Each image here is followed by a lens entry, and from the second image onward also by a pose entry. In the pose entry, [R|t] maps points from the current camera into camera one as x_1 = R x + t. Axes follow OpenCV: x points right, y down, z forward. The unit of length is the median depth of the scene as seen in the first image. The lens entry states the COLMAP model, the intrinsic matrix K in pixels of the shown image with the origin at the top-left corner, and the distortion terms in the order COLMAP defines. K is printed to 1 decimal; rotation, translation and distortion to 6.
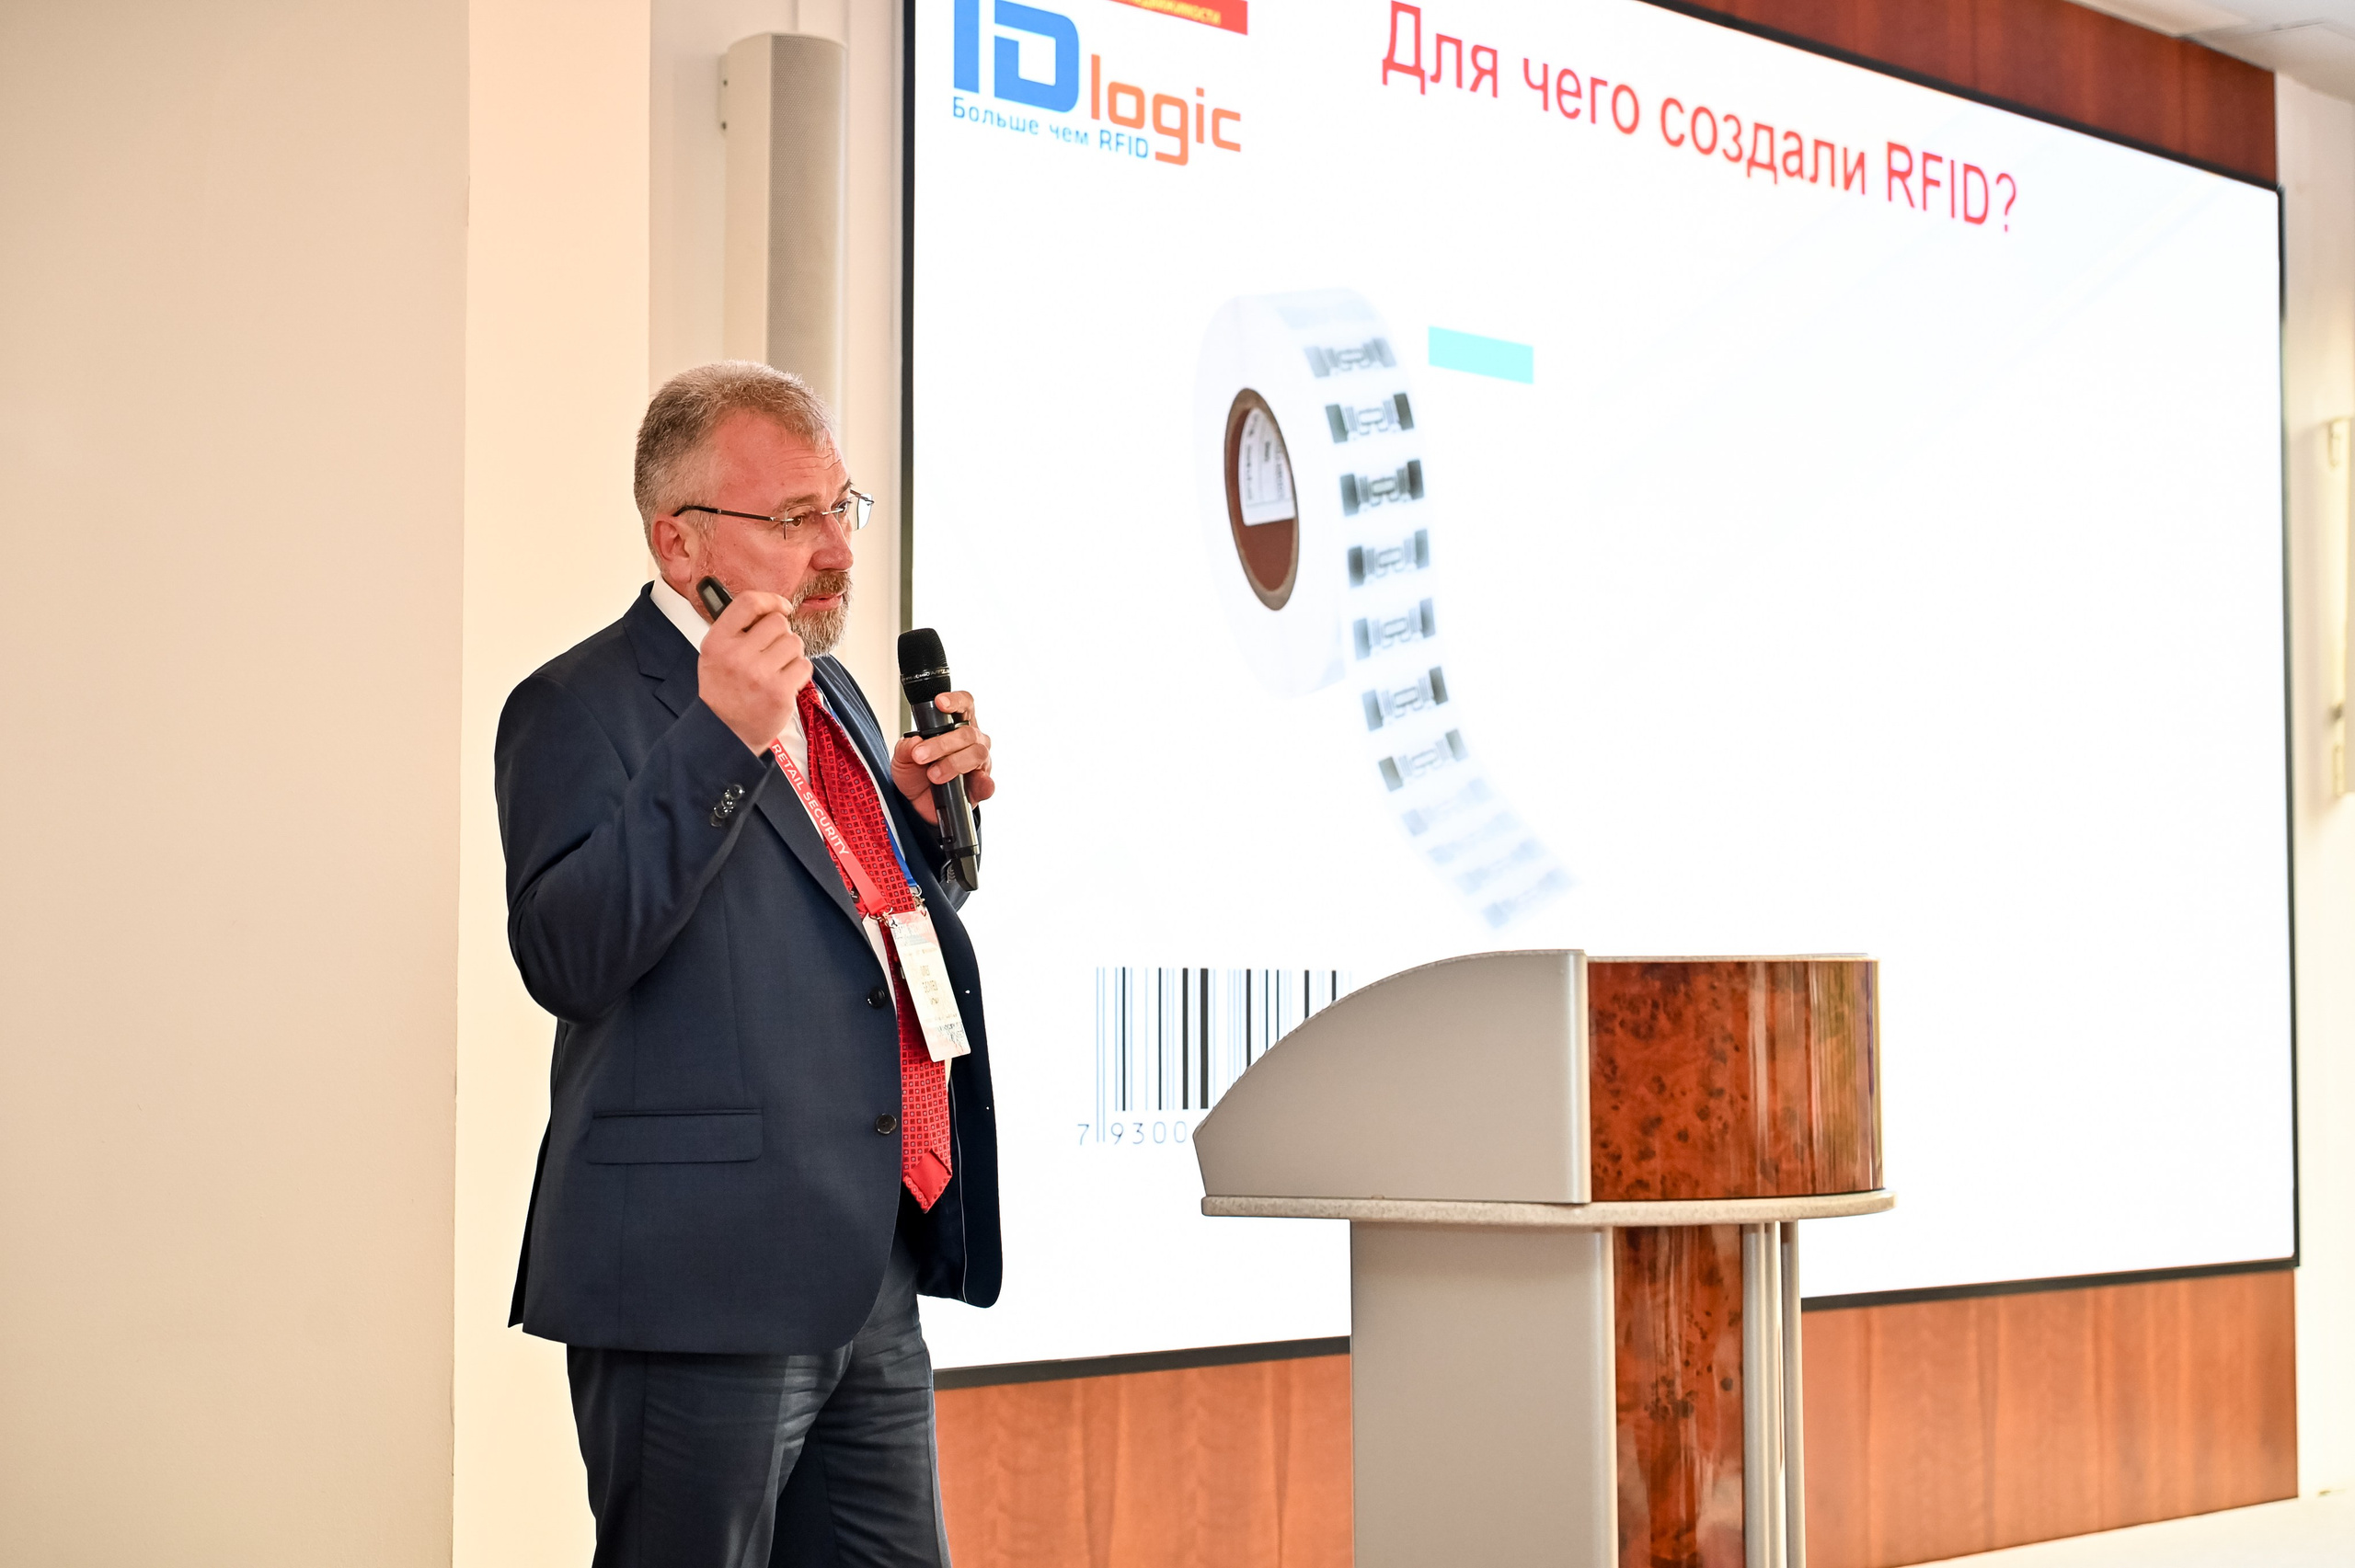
lens RADIAL K [[3929.6, 0, 1172.7], [0, 3929.6, 775.3], [0, 0, 1]] dist [-0.027941, 0.000000]
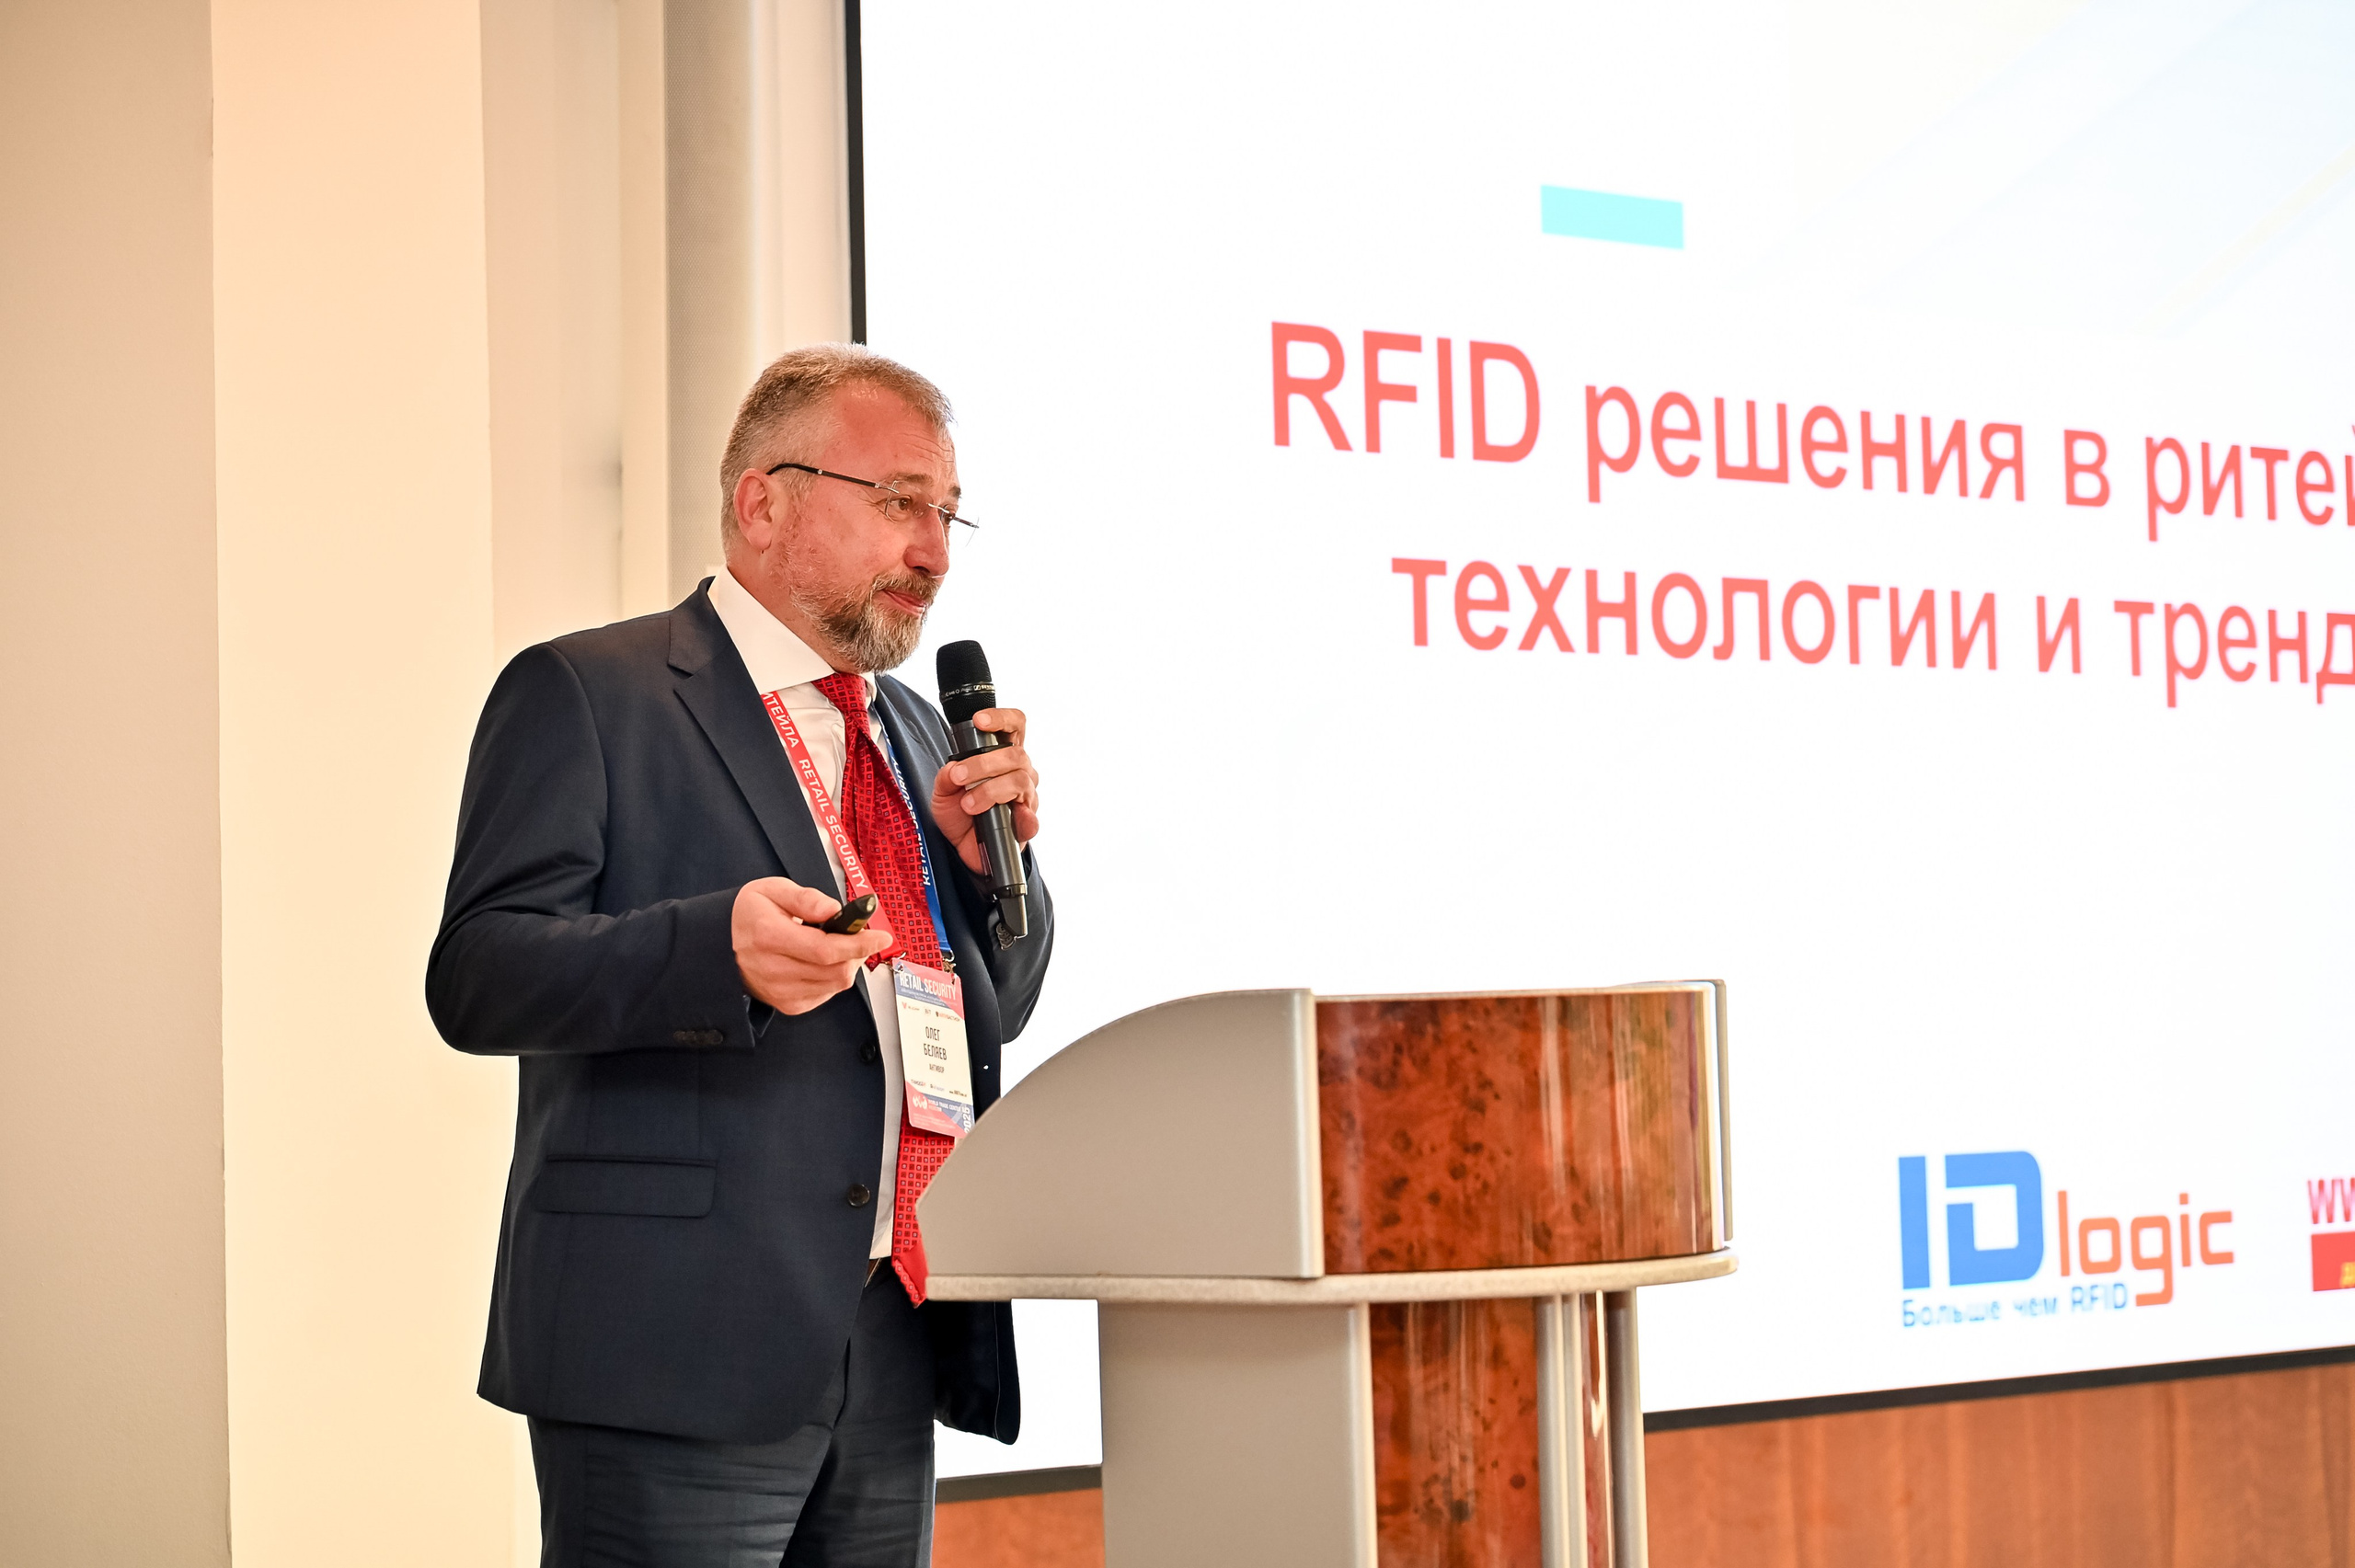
lens RADIAL K [[5033.7, 0, 1170.9], [0, 5033.7, 774.9], [0, 0, 1]] dist [-0.018826, 0.000000]
pose [[0.997120, -0.027642, -0.070627, 0.151136], [0.028456, 0.999539, 0.010541, -0.015600], [0.070303, -0.012521, 0.997447, -0.118495]]
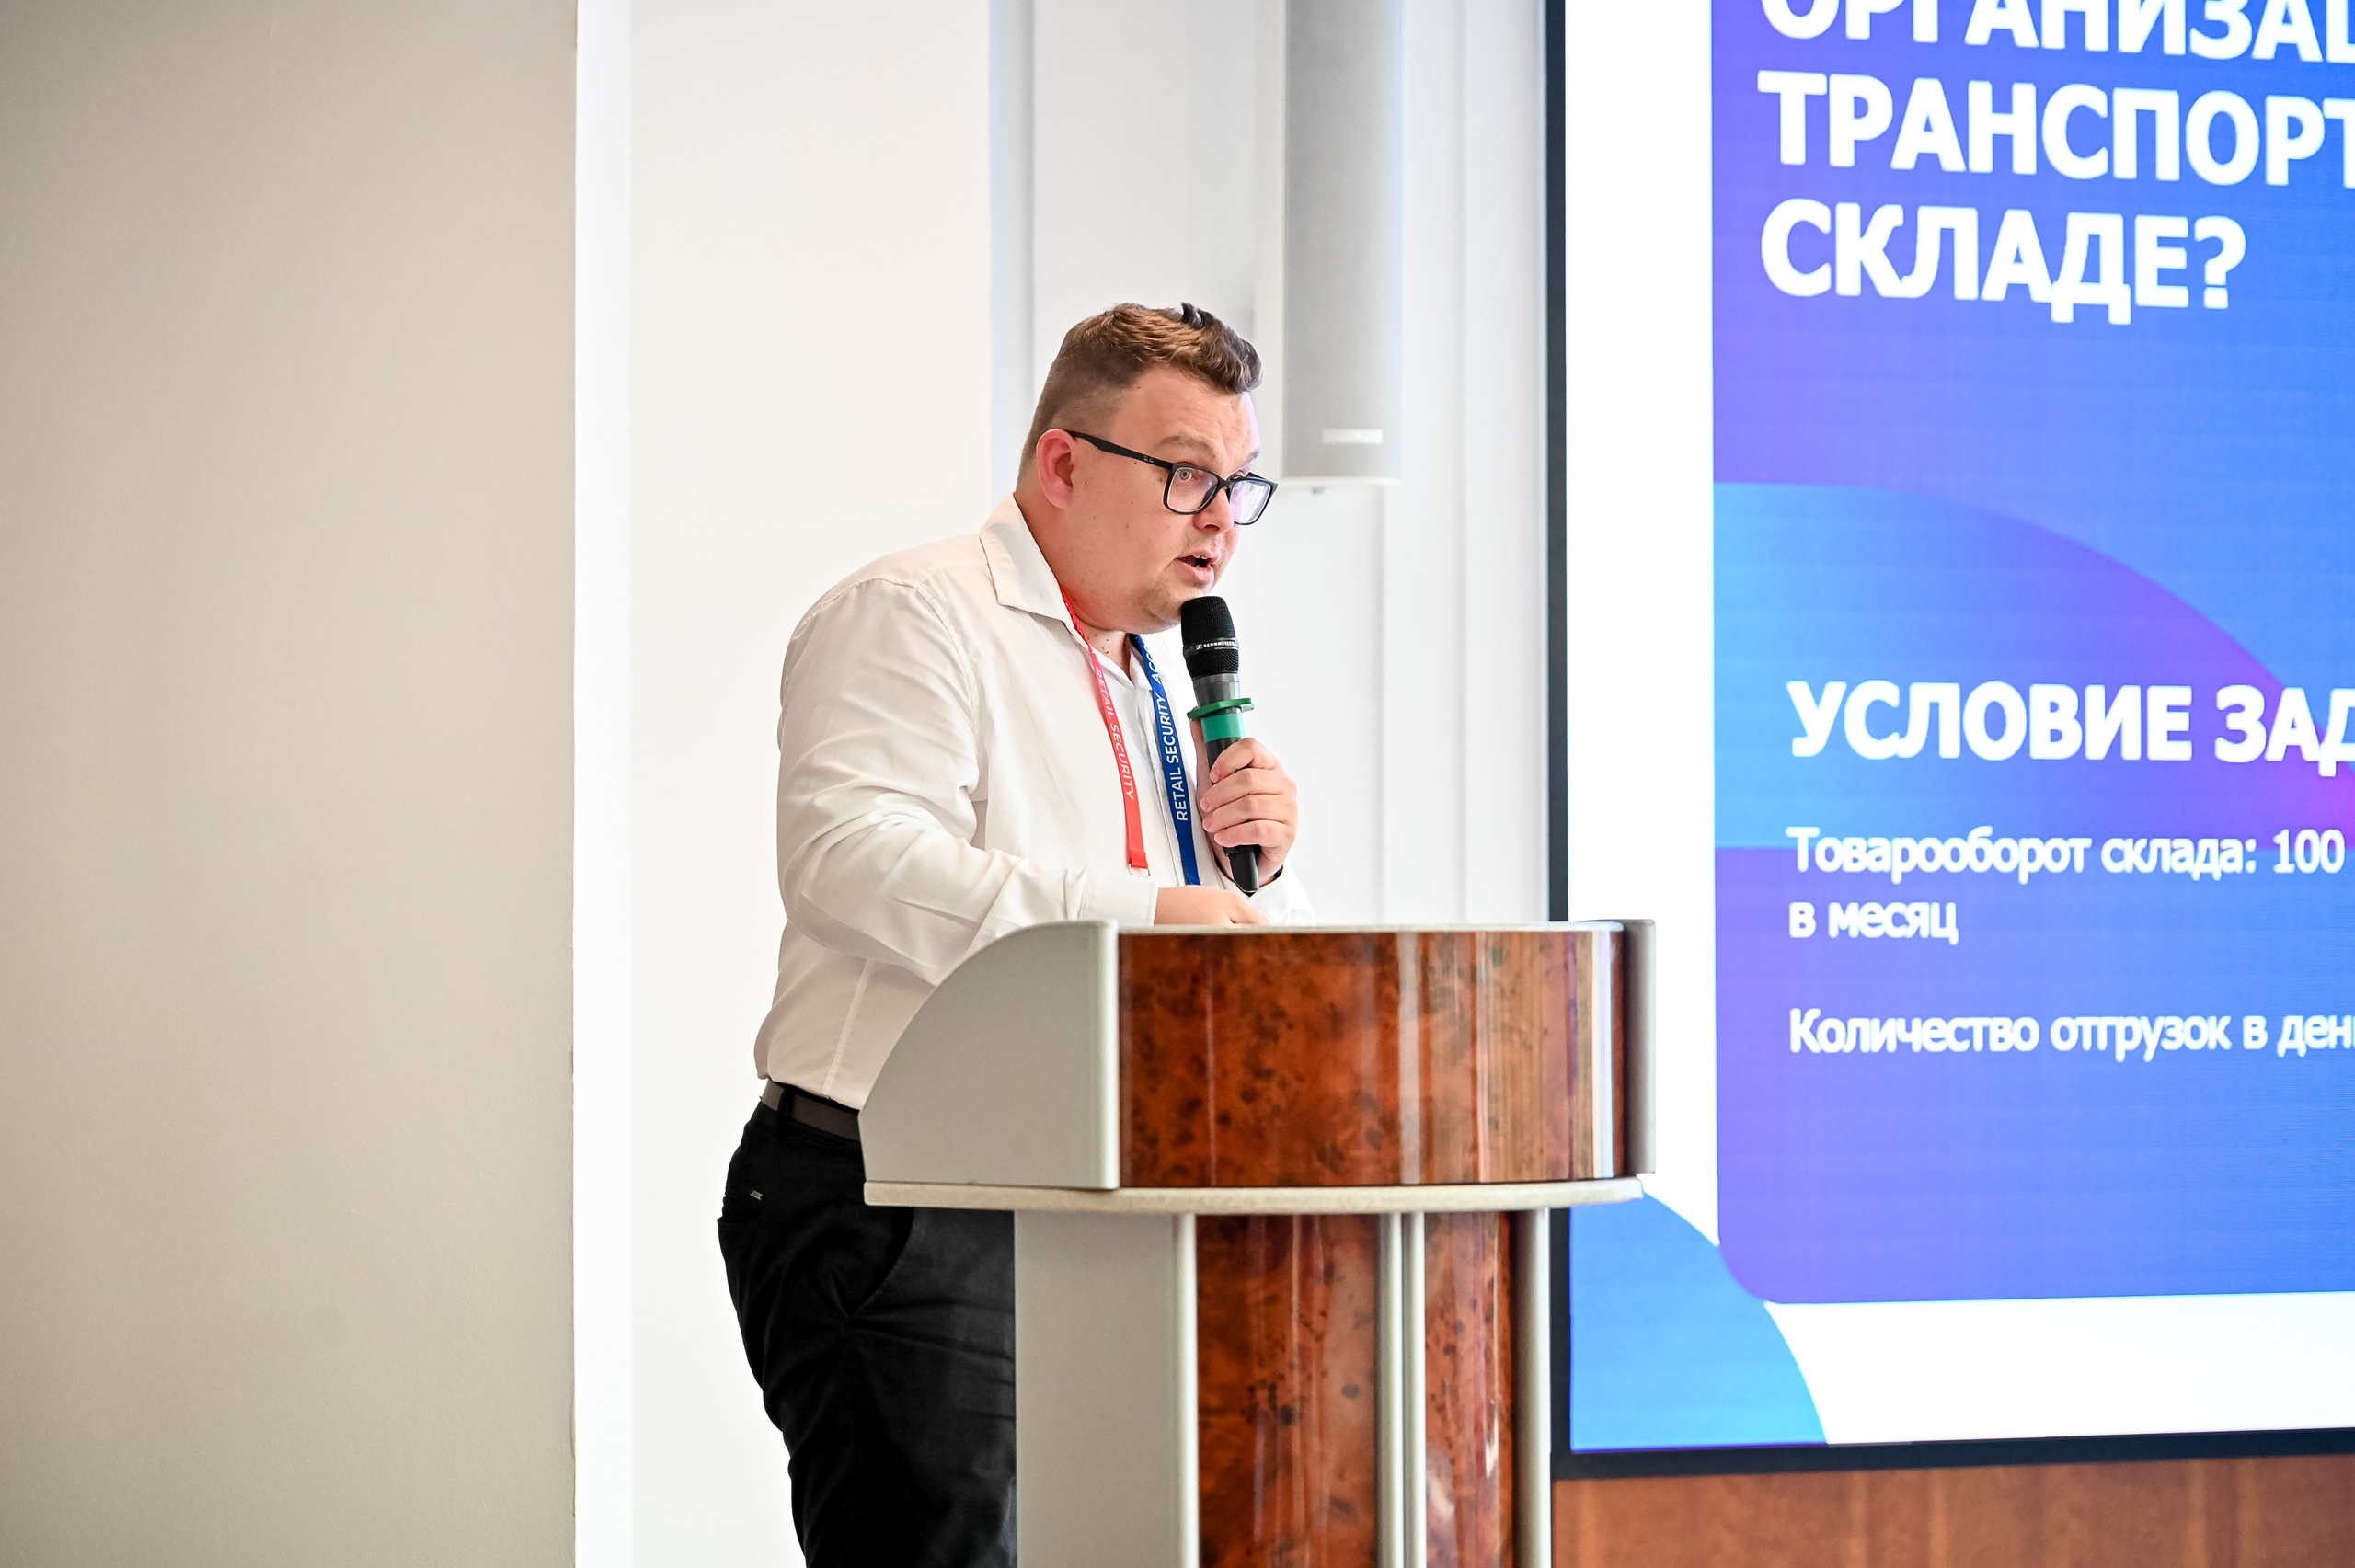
lens RADIAL K [[7226.3, 0, 1178.3], [0, 7226.3, 782.9], [0, 0, 1]] dist [-0.158387, 0.000000]
pose [[0.933575, -0.010117, -0.358240, 0.726578], [0.024128, 0.999108, 0.034661, -0.047547], [0.357570, -0.041002, 0.932986, -0.598209]]
